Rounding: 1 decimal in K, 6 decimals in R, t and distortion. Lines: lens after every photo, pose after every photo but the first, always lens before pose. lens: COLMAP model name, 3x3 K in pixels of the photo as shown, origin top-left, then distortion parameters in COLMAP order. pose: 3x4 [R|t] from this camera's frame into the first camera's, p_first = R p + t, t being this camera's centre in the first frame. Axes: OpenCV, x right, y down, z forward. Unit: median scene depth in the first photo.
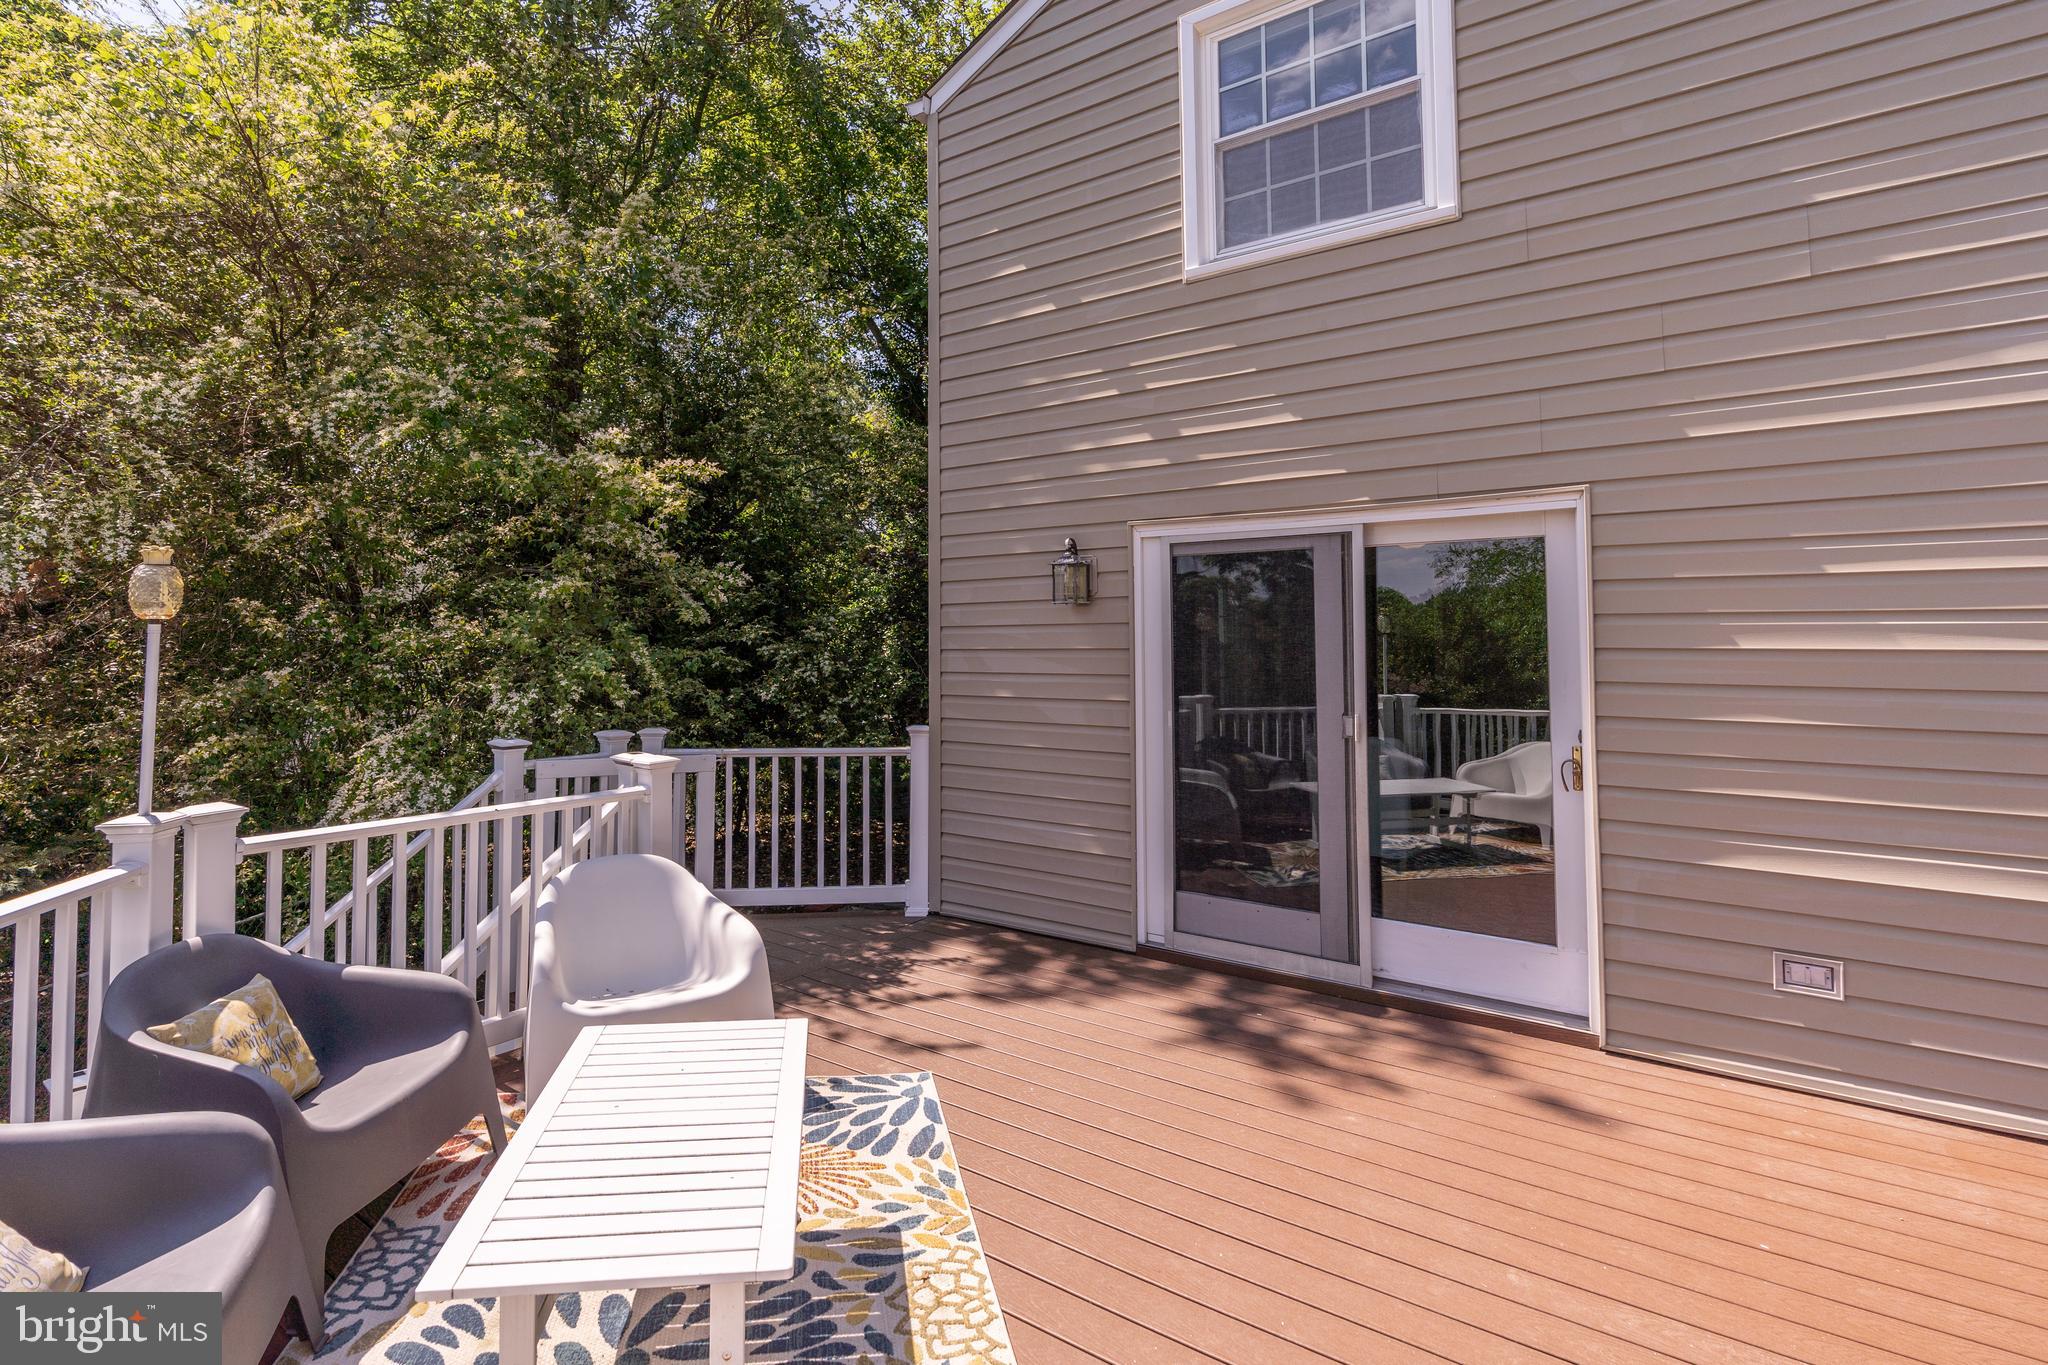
lens RADIAL K [[986.1, 0, 948.1], [0, 986.1, 611.6], [0, 0, 1]] dist [-0.001857, -0.001264]
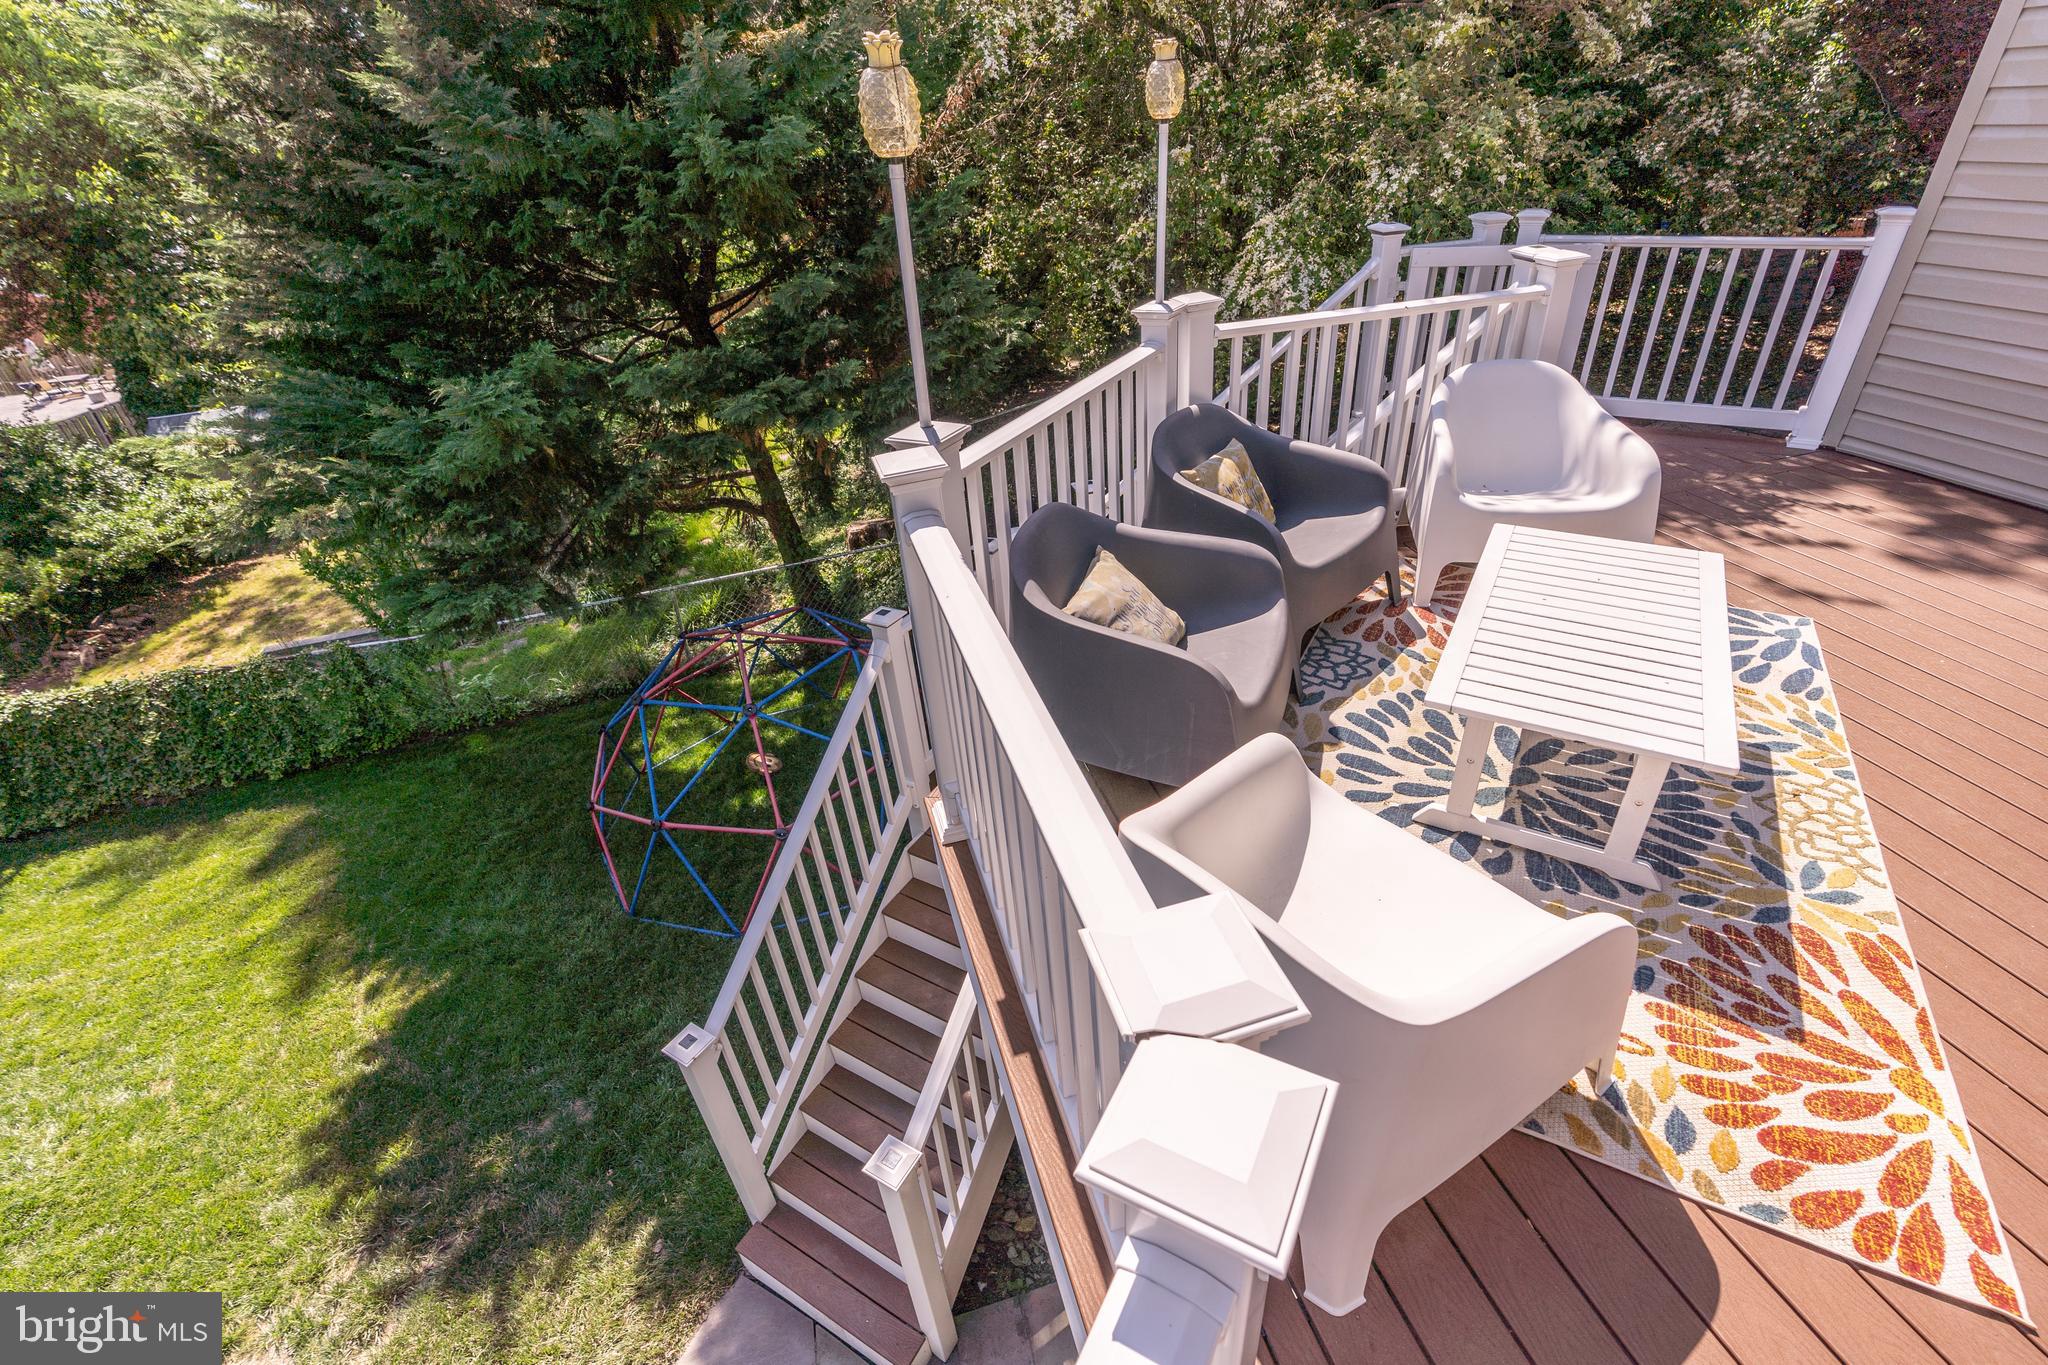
lens RADIAL K [[929.7, 0, 1067.3], [0, 929.7, 708.9], [0, 0, 1]] dist [0.000230, 0.001130]
pose [[0.813626, 0.283041, -0.507839, -0.133610], [0.071627, 0.818039, 0.570685, -0.045453], [0.576959, -0.500699, 0.645305, -0.077581]]
